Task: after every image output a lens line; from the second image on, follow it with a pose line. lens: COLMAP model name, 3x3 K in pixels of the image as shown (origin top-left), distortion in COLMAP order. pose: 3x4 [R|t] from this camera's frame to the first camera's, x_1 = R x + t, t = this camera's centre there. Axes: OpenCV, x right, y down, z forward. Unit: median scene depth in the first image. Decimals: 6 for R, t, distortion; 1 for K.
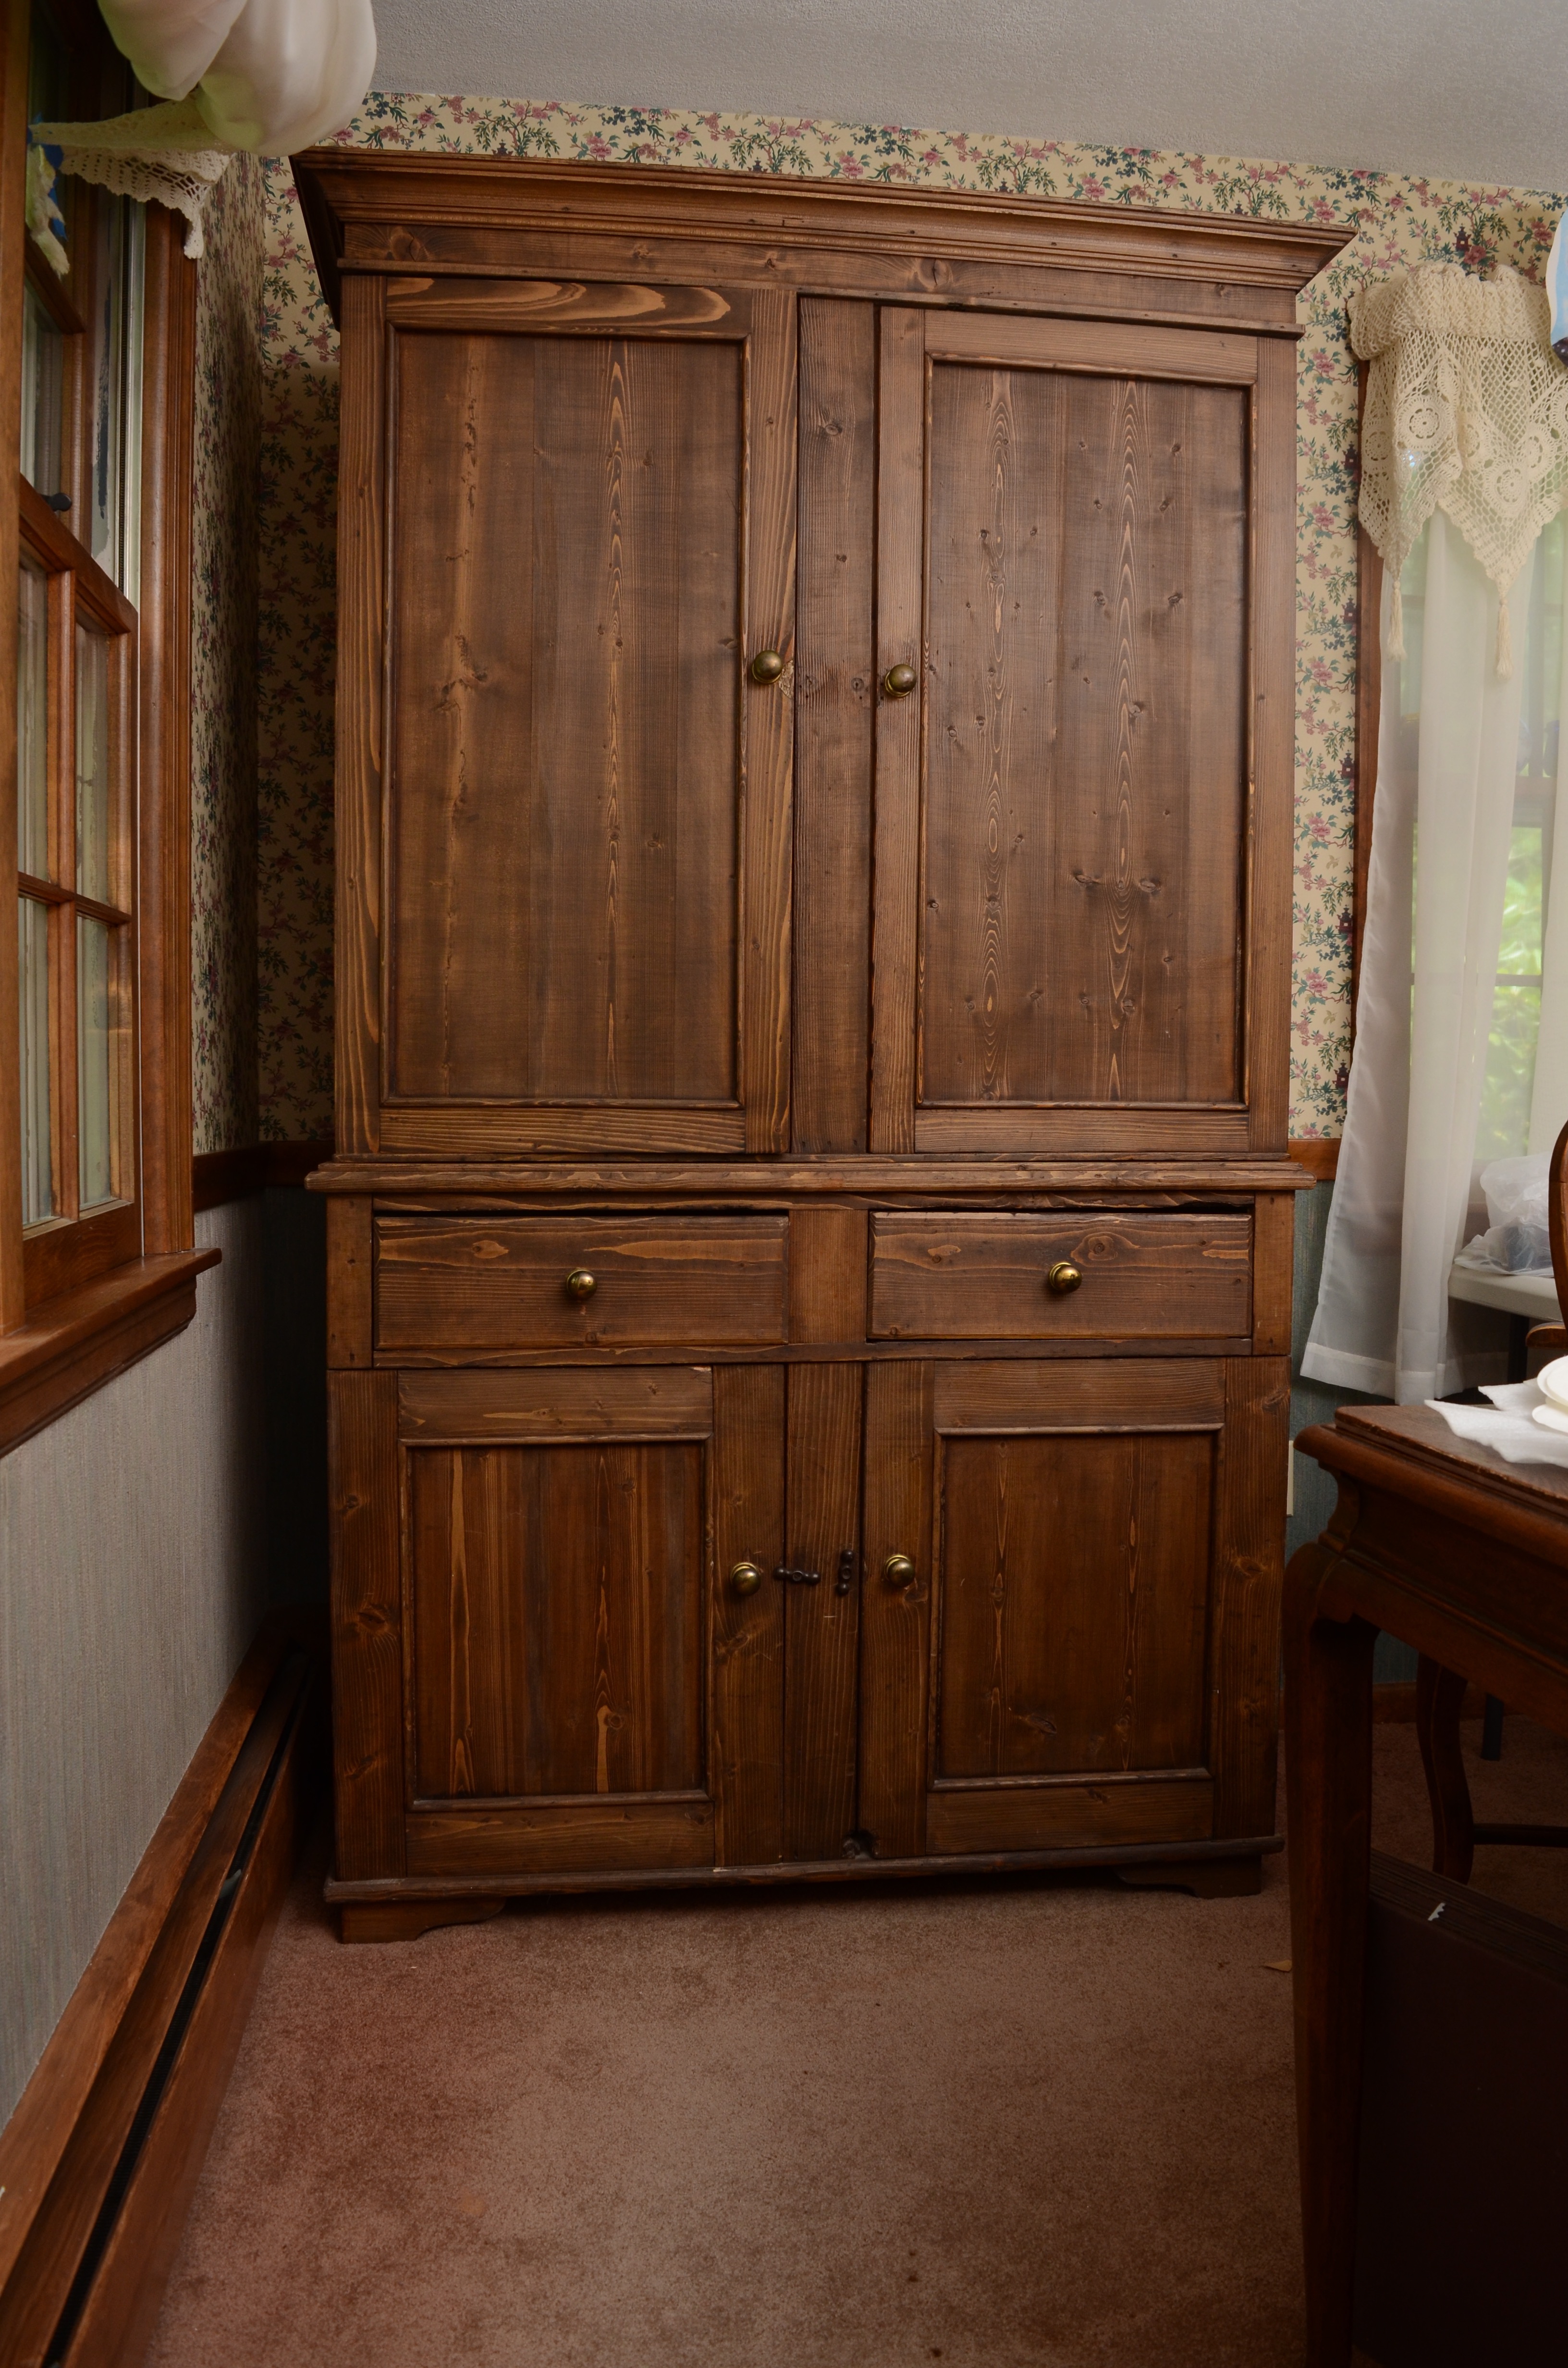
lens RADIAL K [[1803.5, 0, 785.4], [0, 1803.5, 1189.1], [0, 0, 1]] dist [-0.084412, 0.013995]
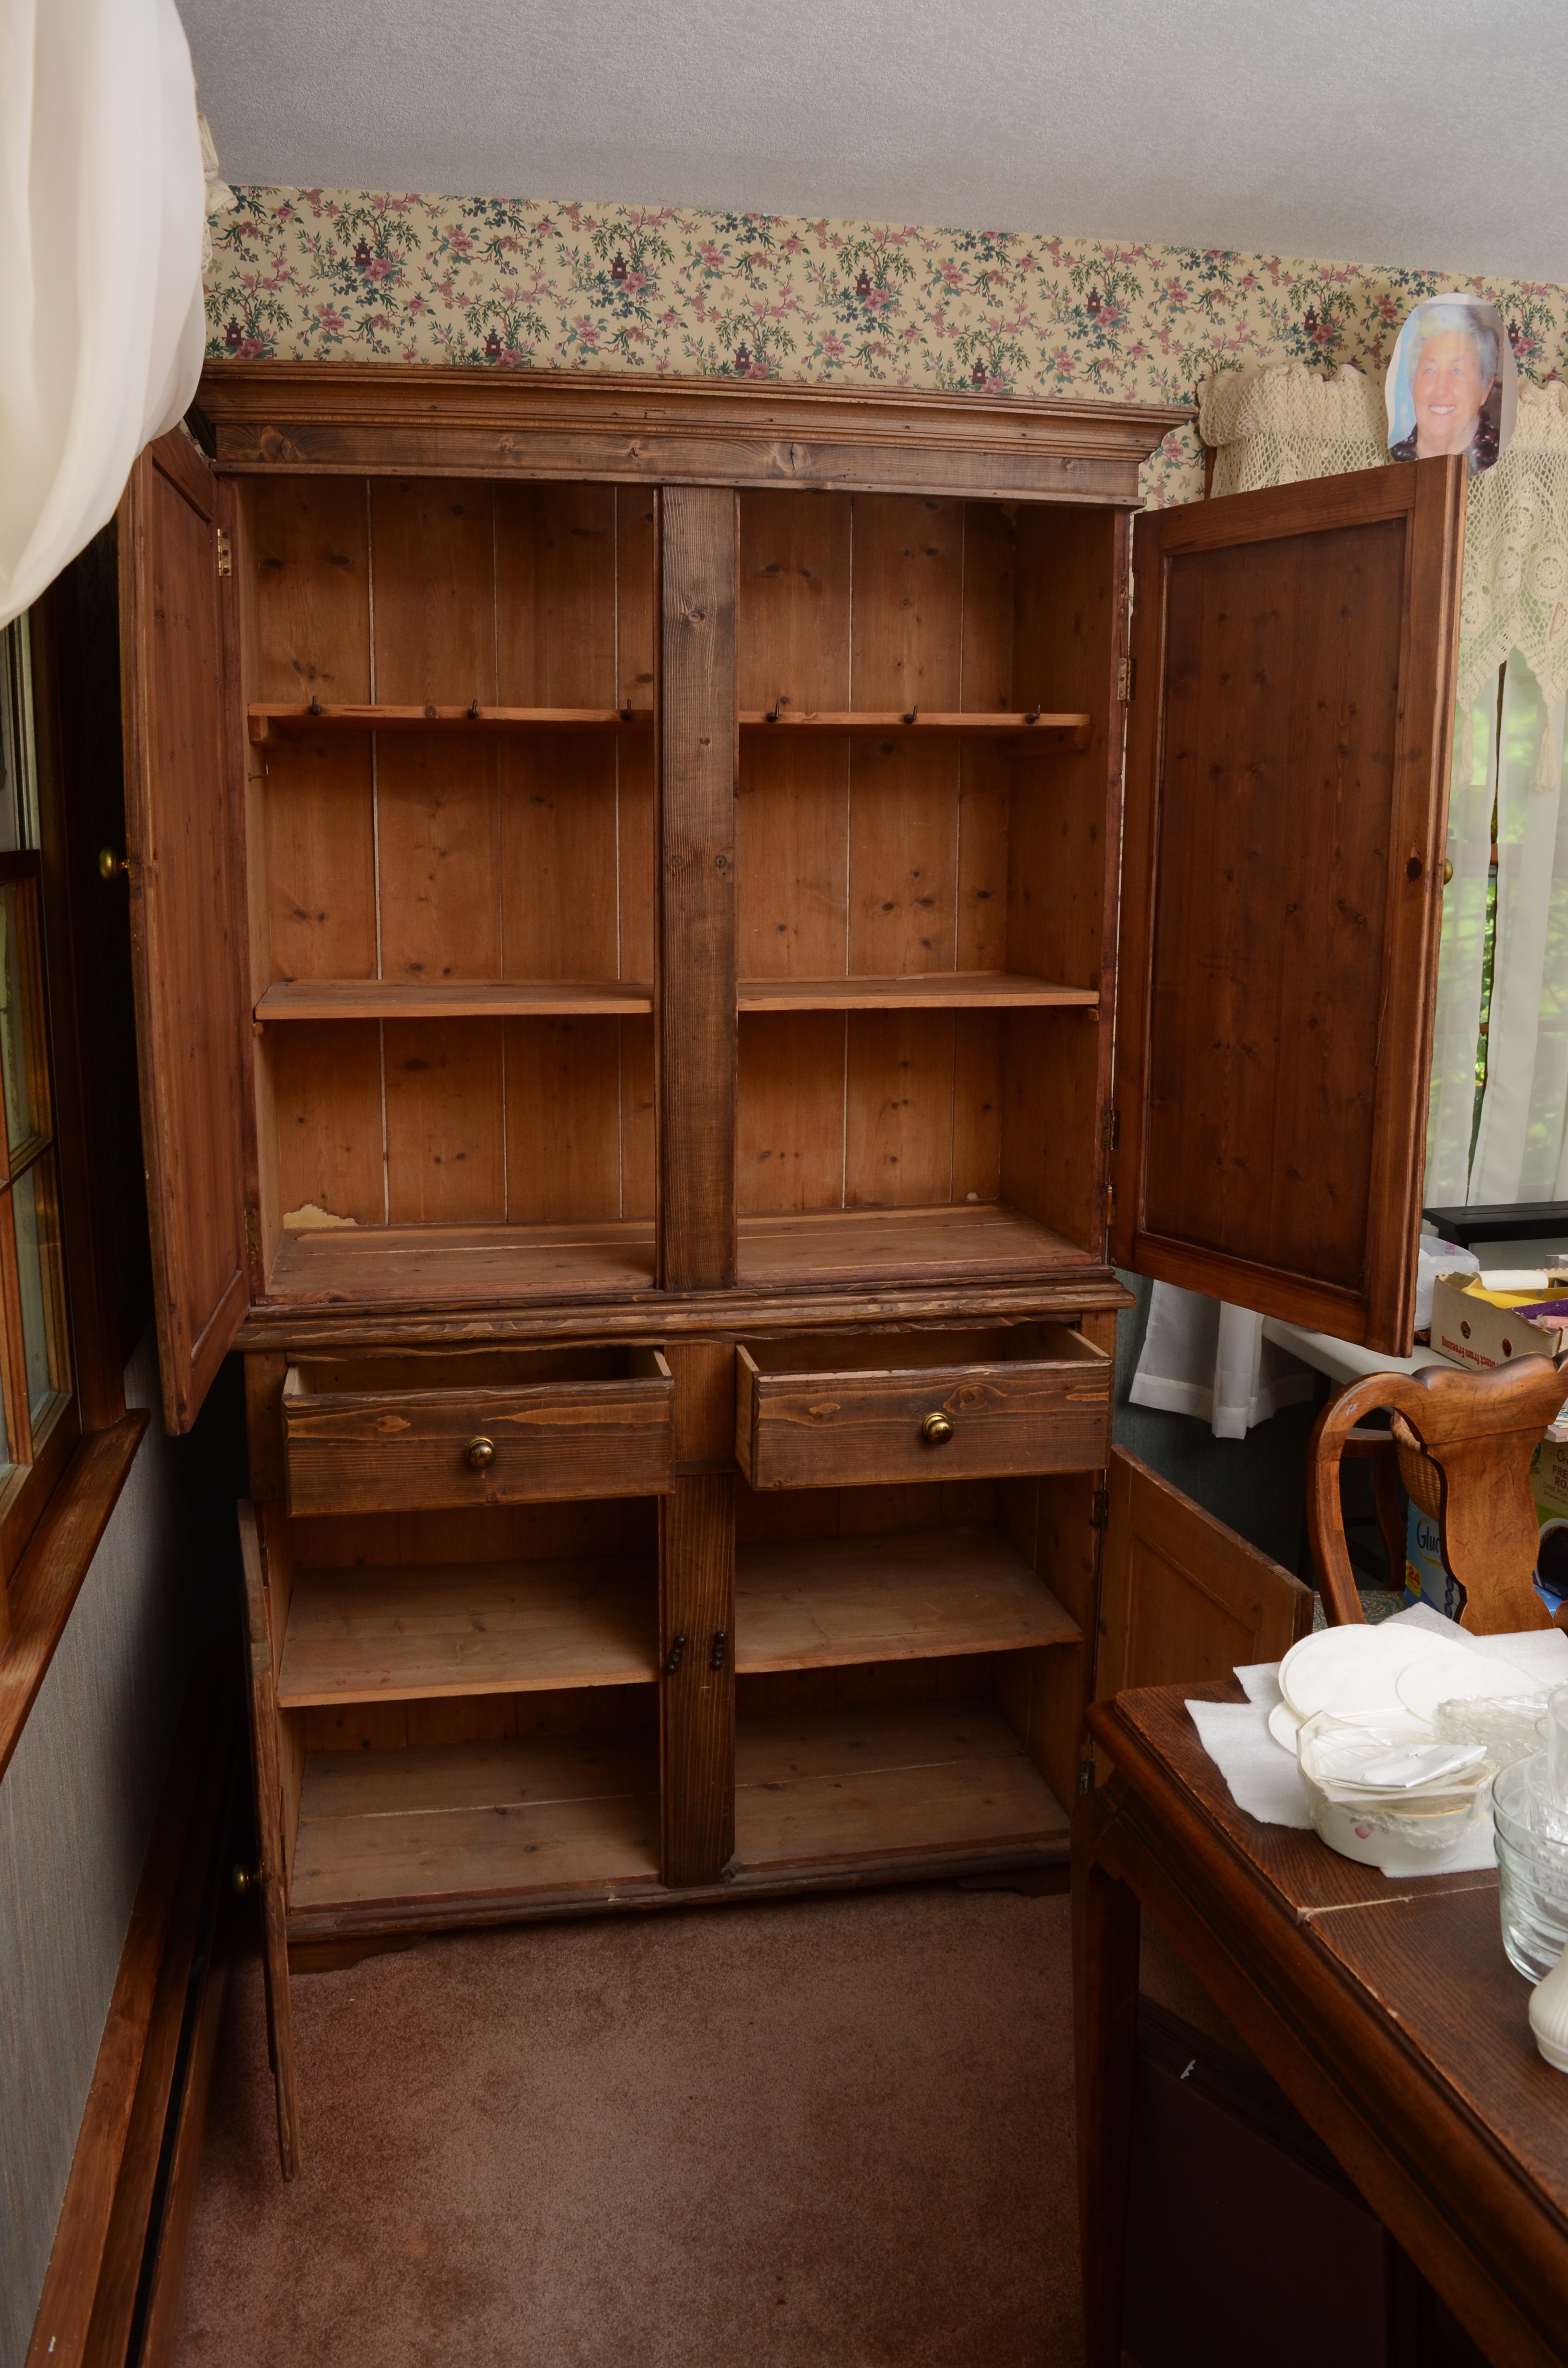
lens RADIAL K [[1803.5, 0, 772.4], [0, 1803.5, 1179.1], [0, 0, 1]] dist [-0.084412, 0.013995]
pose [[0.998063, -0.015182, 0.060334, 0.003430], [0.007203, 0.991445, 0.130326, -0.237665], [-0.061797, -0.129639, 0.989634, -0.090434]]
